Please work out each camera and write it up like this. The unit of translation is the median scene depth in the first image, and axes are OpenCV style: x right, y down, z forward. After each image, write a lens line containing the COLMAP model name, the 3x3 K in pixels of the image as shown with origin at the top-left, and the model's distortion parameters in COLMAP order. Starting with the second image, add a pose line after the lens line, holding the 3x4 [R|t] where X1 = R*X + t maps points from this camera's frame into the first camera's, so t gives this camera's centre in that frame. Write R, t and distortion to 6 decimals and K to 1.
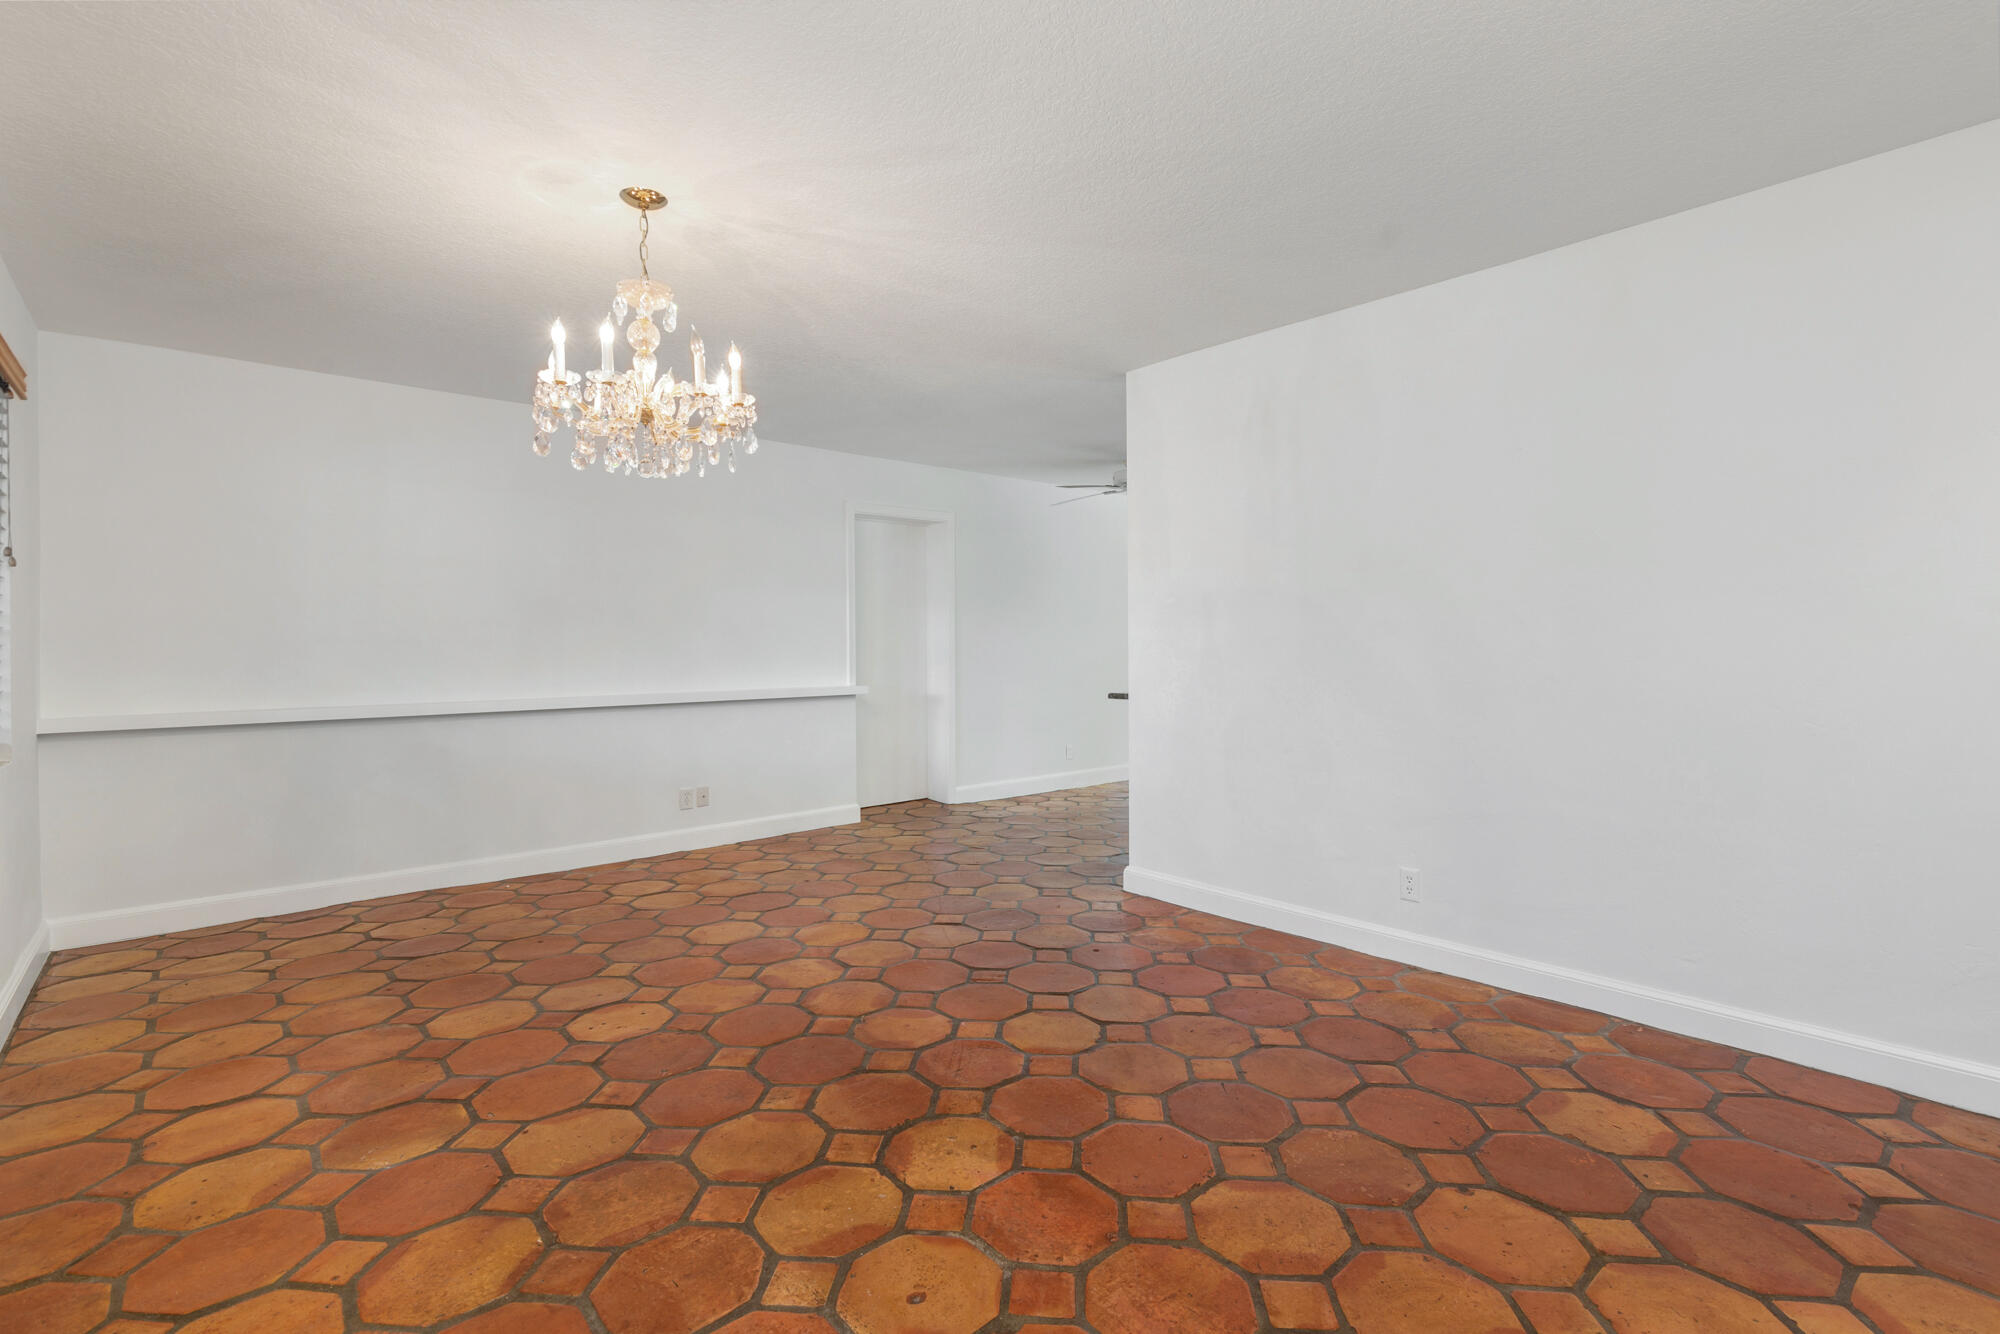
lens RADIAL K [[919.3, 0, 1005.5], [0, 919.3, 668.6], [0, 0, 1]] dist [-0.005137, -0.001036]
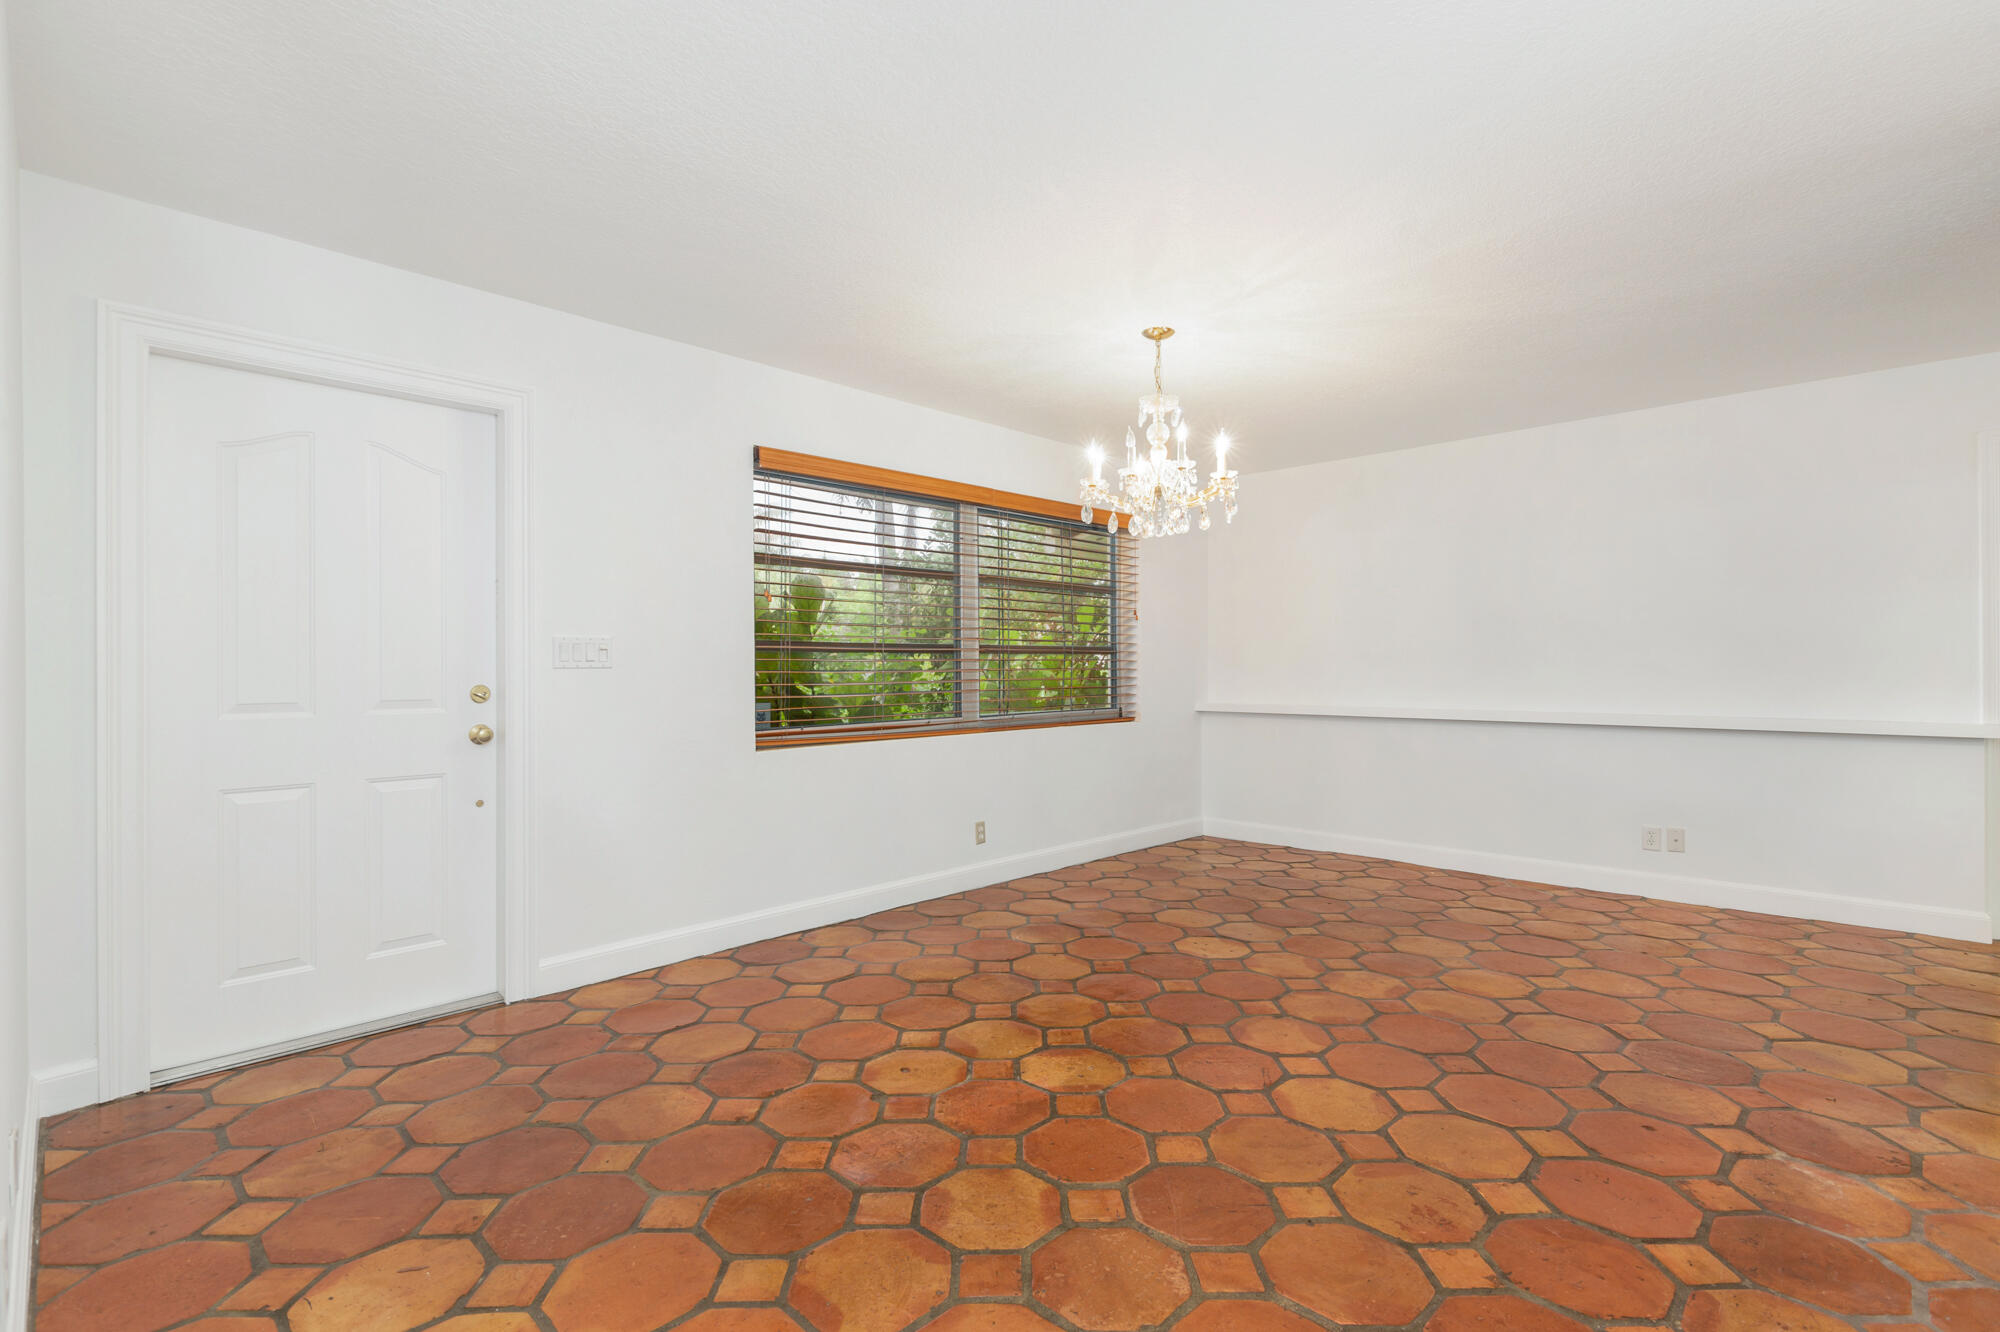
lens RADIAL K [[919.3, 0, 1005.5], [0, 919.3, 667.6], [0, 0, 1]] dist [-0.005137, -0.001036]
pose [[0.077972, 0.006920, -0.996932, 0.847327], [-0.024491, 0.999687, 0.005024, -0.015599], [0.996655, 0.024024, 0.078117, 0.579242]]
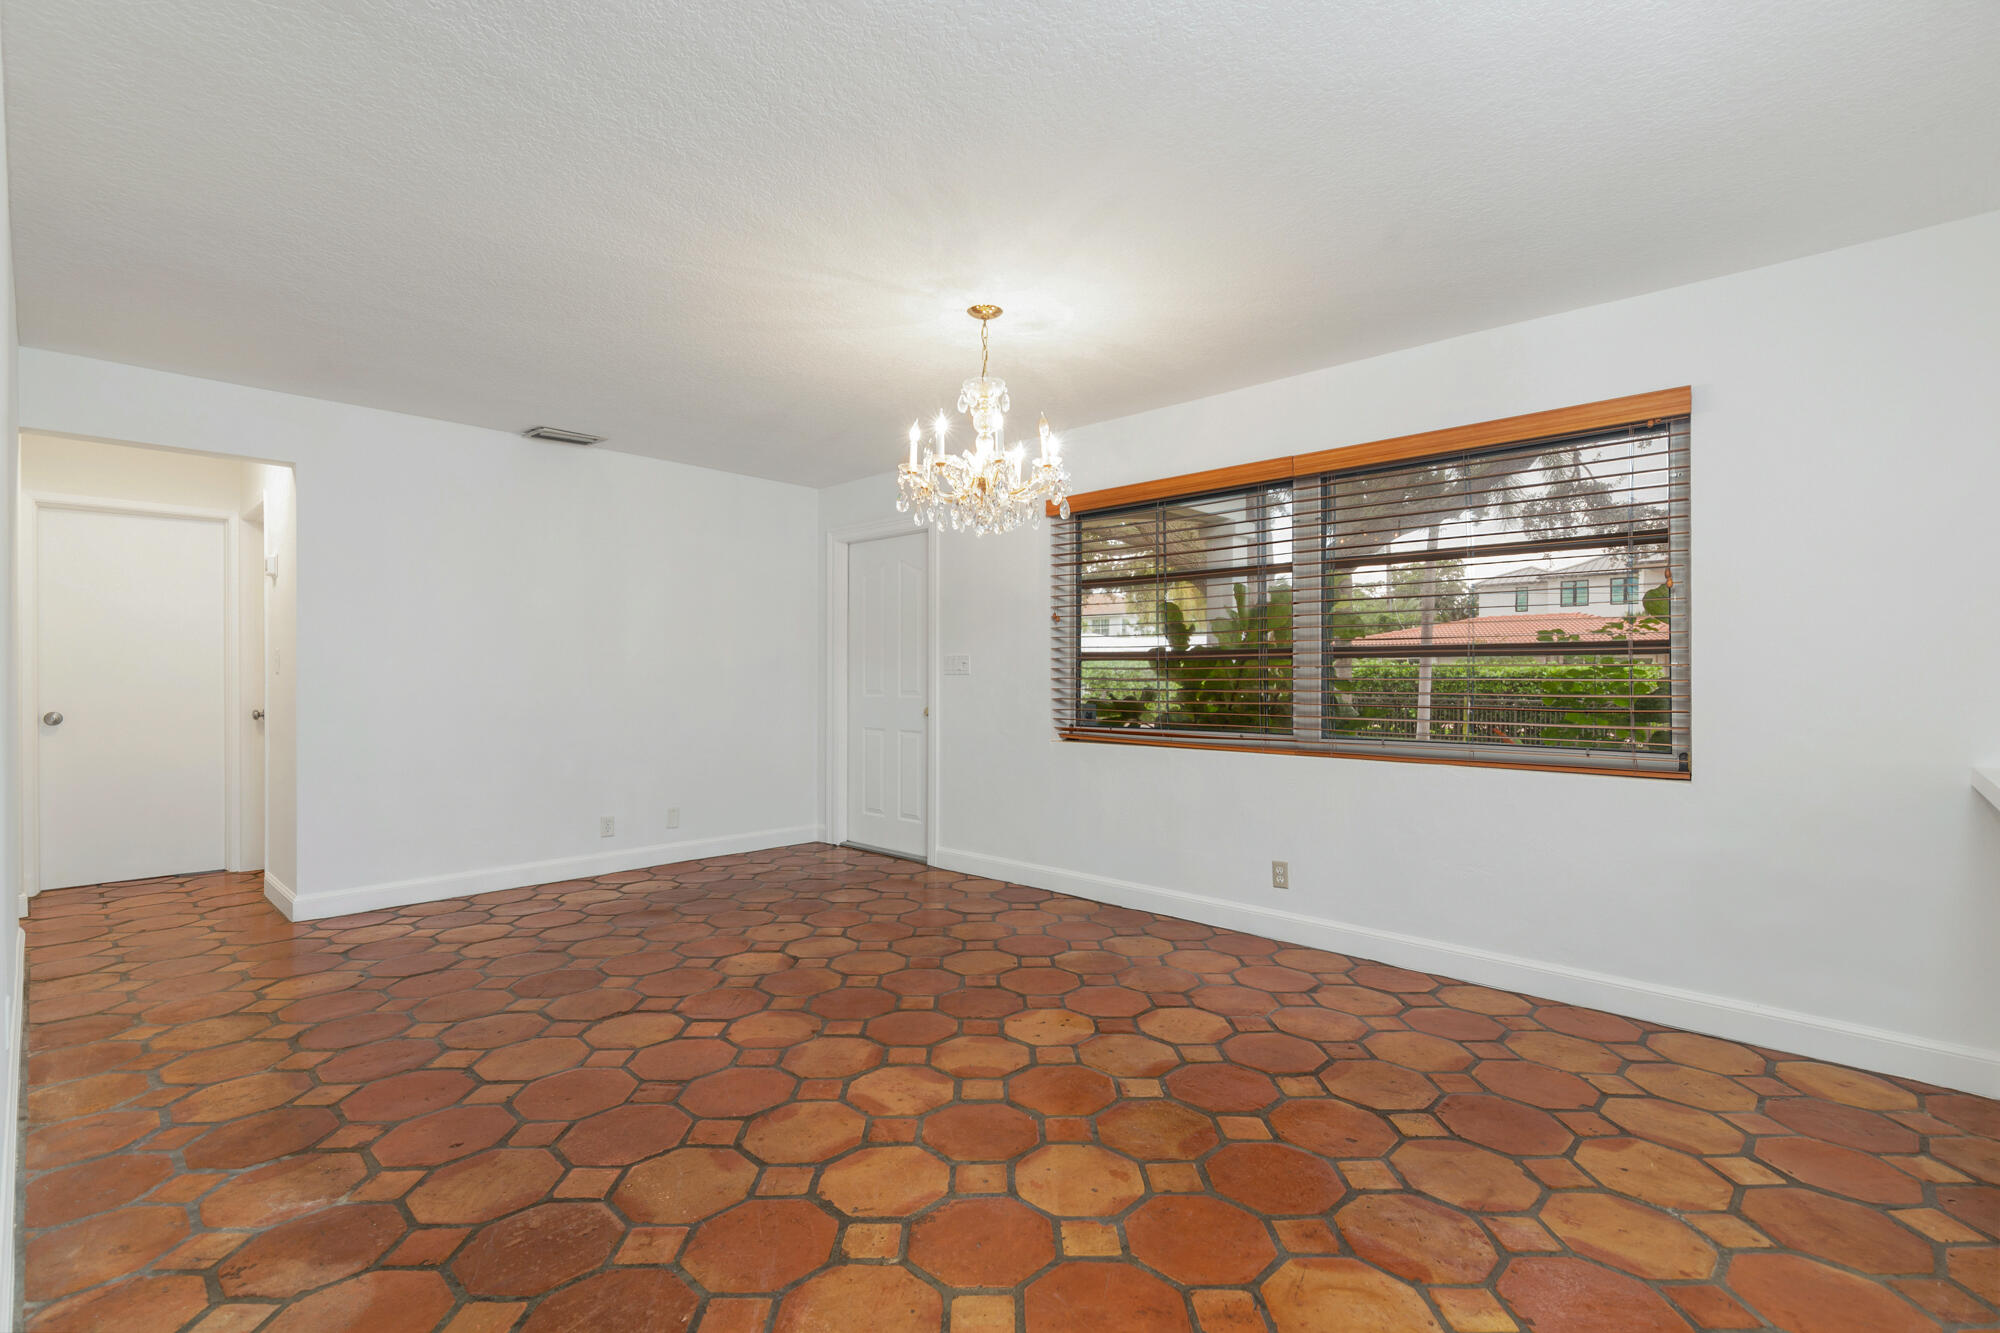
lens RADIAL K [[919.3, 0, 1005.5], [0, 919.3, 668.1], [0, 0, 1]] dist [-0.005137, -0.001036]
pose [[-0.995668, 0.002272, -0.092954, -0.267162], [0.000085, 0.999723, 0.023520, -0.049187], [0.092982, 0.023410, -0.995393, 1.986180]]
